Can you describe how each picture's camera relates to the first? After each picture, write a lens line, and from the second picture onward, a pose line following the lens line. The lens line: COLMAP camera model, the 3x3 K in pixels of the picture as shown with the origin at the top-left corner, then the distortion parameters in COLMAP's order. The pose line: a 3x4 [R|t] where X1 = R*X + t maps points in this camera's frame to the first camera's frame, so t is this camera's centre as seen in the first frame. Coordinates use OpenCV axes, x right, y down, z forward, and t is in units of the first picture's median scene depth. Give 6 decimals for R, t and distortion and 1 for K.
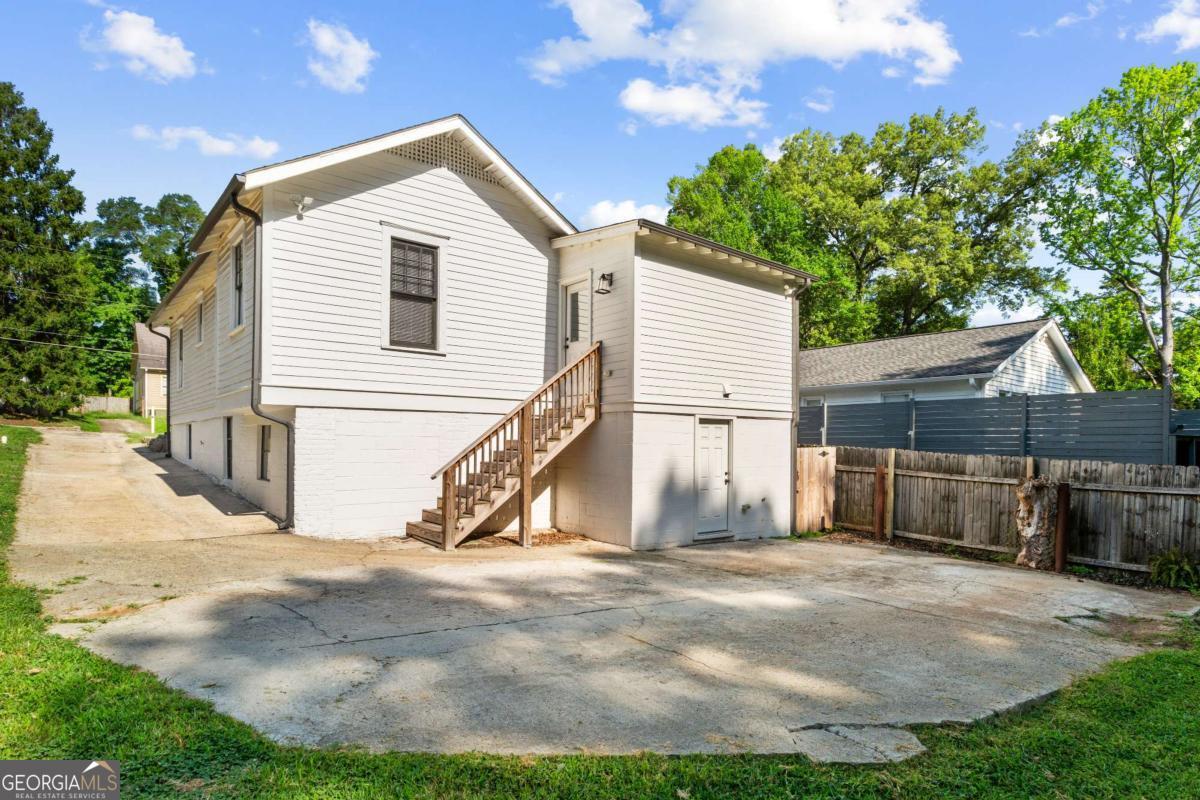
lens RADIAL K [[666.9, 0, 599.5], [0, 666.9, 464.0], [0, 0, 1]] dist [0.003662, 0.001645]
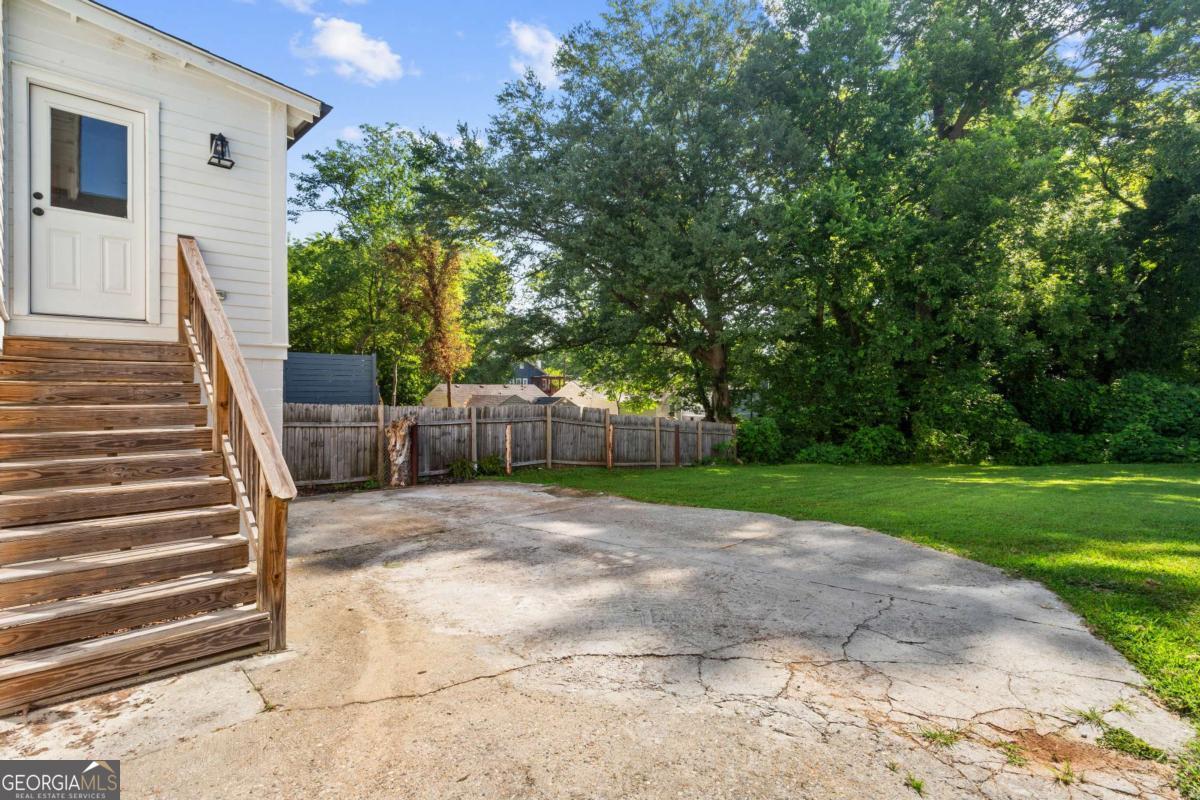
lens RADIAL K [[598.2, 0, 600.0], [0, 598.2, 400.0], [0, 0, 1]] dist [-0.003041, -0.000928]
pose [[-0.125669, -0.028123, 0.991674, -0.156659], [0.024800, 0.999197, 0.031479, -0.012544], [-0.991762, 0.028549, -0.124870, 0.192868]]
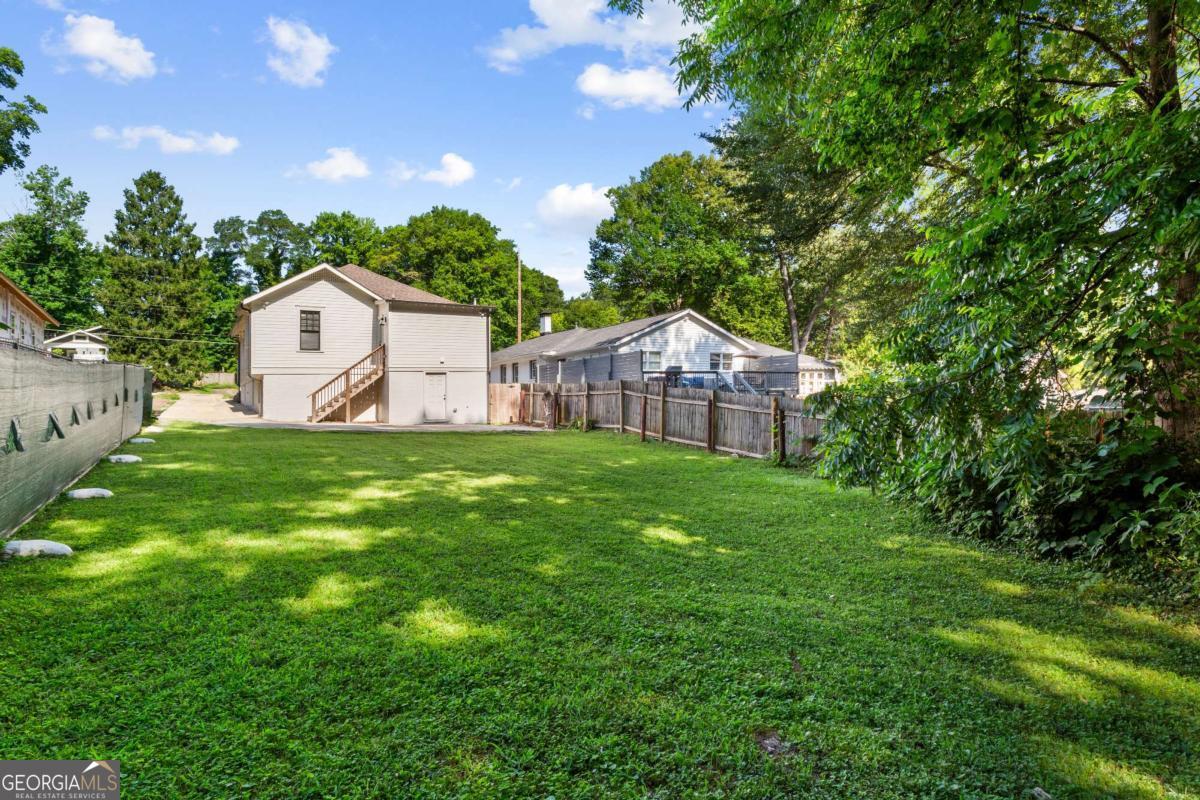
lens RADIAL K [[682.1, 0, 600.0], [0, 682.1, 400.0], [0, 0, 1]] dist [0.000501, -0.000025]
pose [[0.990417, -0.033344, -0.134024, 0.328141], [0.028759, 0.998938, -0.035997, 0.041268], [0.135082, 0.031798, 0.990324, -0.410009]]
